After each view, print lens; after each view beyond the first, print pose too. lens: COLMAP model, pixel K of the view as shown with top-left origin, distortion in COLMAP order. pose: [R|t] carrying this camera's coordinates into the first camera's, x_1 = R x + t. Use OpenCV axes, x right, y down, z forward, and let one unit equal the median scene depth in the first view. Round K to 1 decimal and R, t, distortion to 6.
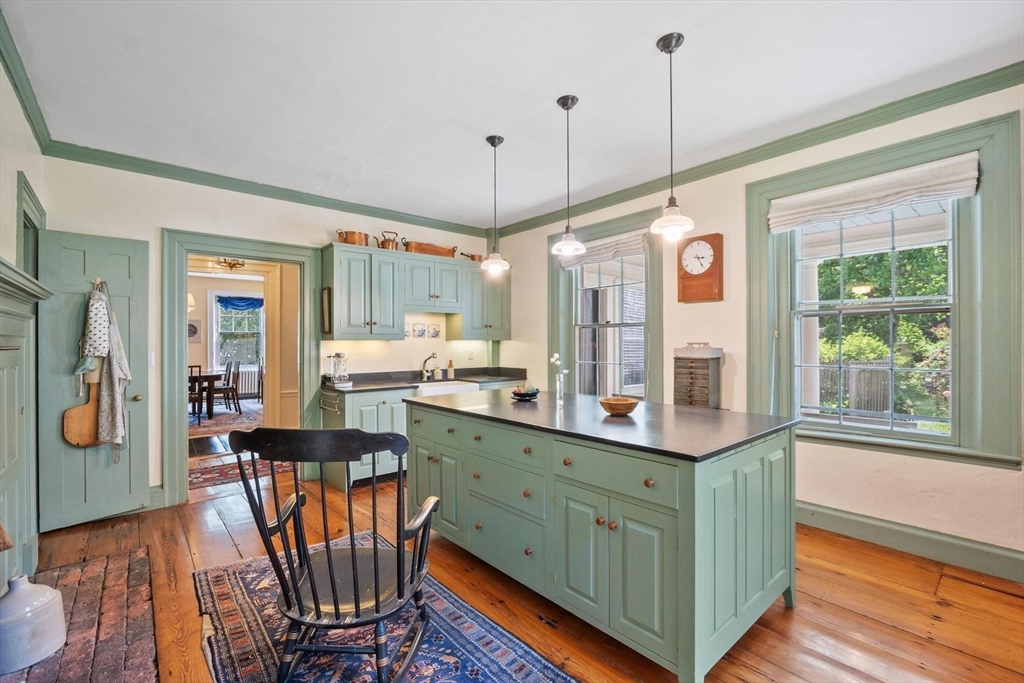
lens RADIAL K [[442.6, 0, 510.0], [0, 442.6, 337.1], [0, 0, 1]] dist [-0.001280, 0.000046]
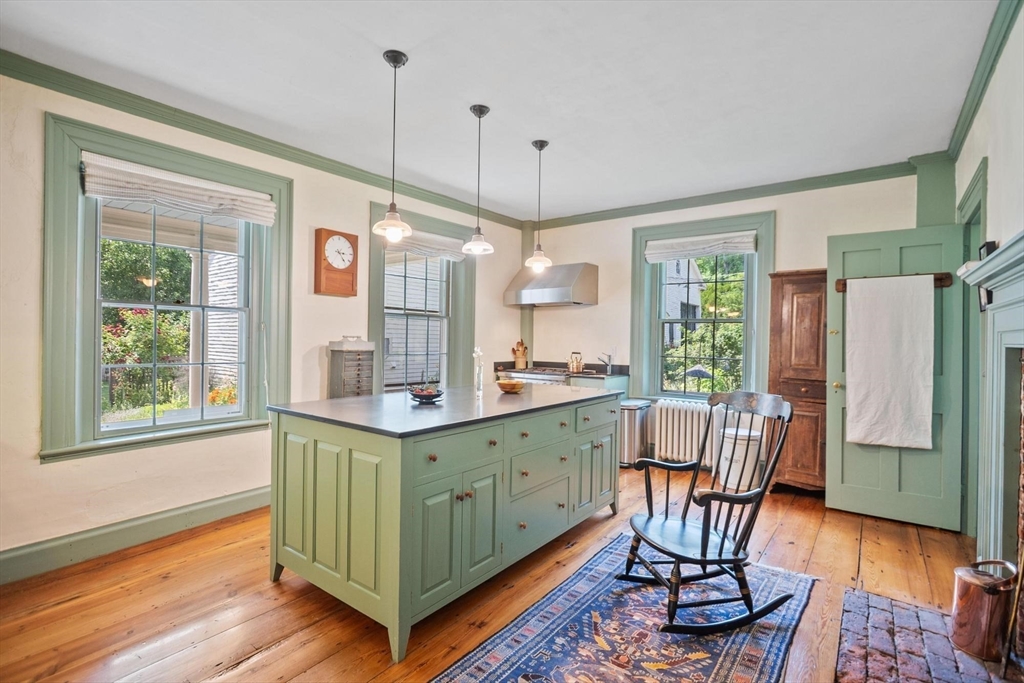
lens RADIAL K [[480.7, 0, 504.7], [0, 480.7, 337.0], [0, 0, 1]] dist [-0.003033, -0.000587]
pose [[-0.204211, 0.007891, 0.978895, -0.900275], [-0.024068, 0.999625, -0.013079, 0.025020], [-0.978631, -0.026231, -0.203944, 1.040747]]
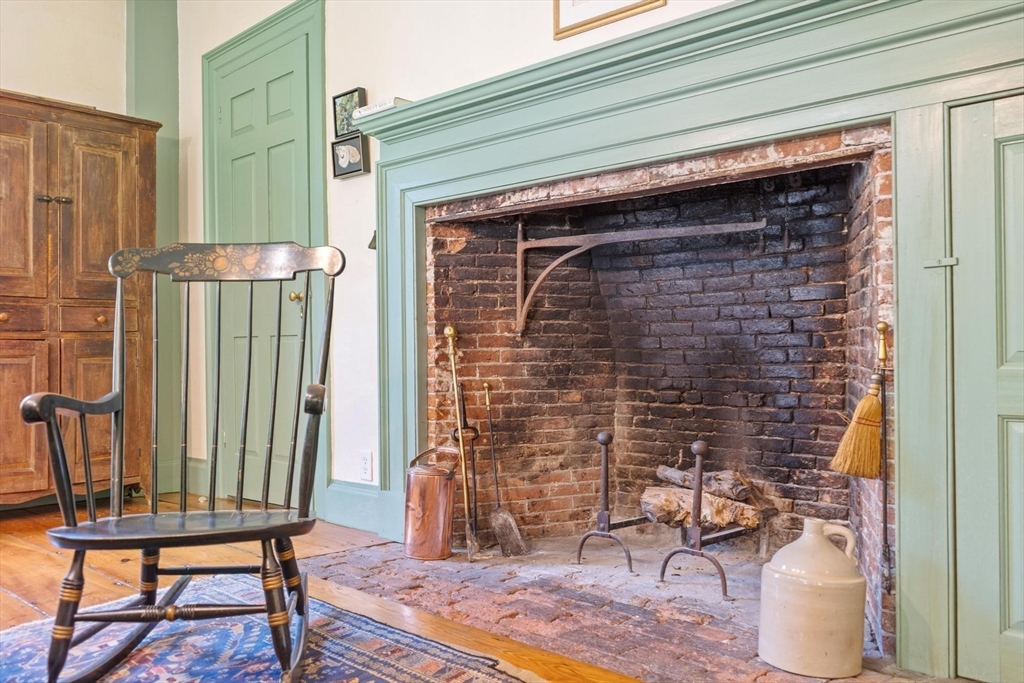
lens RADIAL K [[849.9, 0, 512.0], [0, 849.9, 341.5], [0, 0, 1]] dist [0.002282, 0.002823]
pose [[-0.994203, 0.013665, -0.106646, -0.376748], [0.015874, 0.999676, -0.019896, 0.204647], [0.106340, -0.021473, -0.994098, 1.257947]]
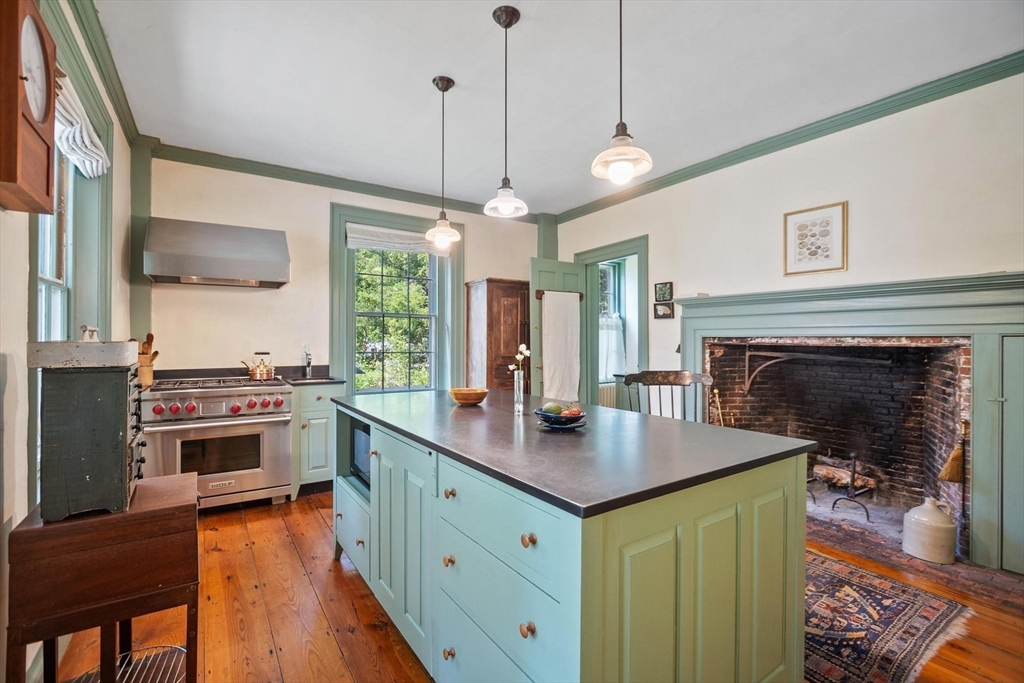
lens RADIAL K [[468.4, 0, 515.8], [0, 468.4, 339.2], [0, 0, 1]] dist [-0.000733, 0.000200]
pose [[-0.994344, 0.004548, 0.106112, 0.021346], [0.003332, 0.999927, -0.011634, 0.033926], [-0.106157, -0.011214, -0.994286, 1.607838]]
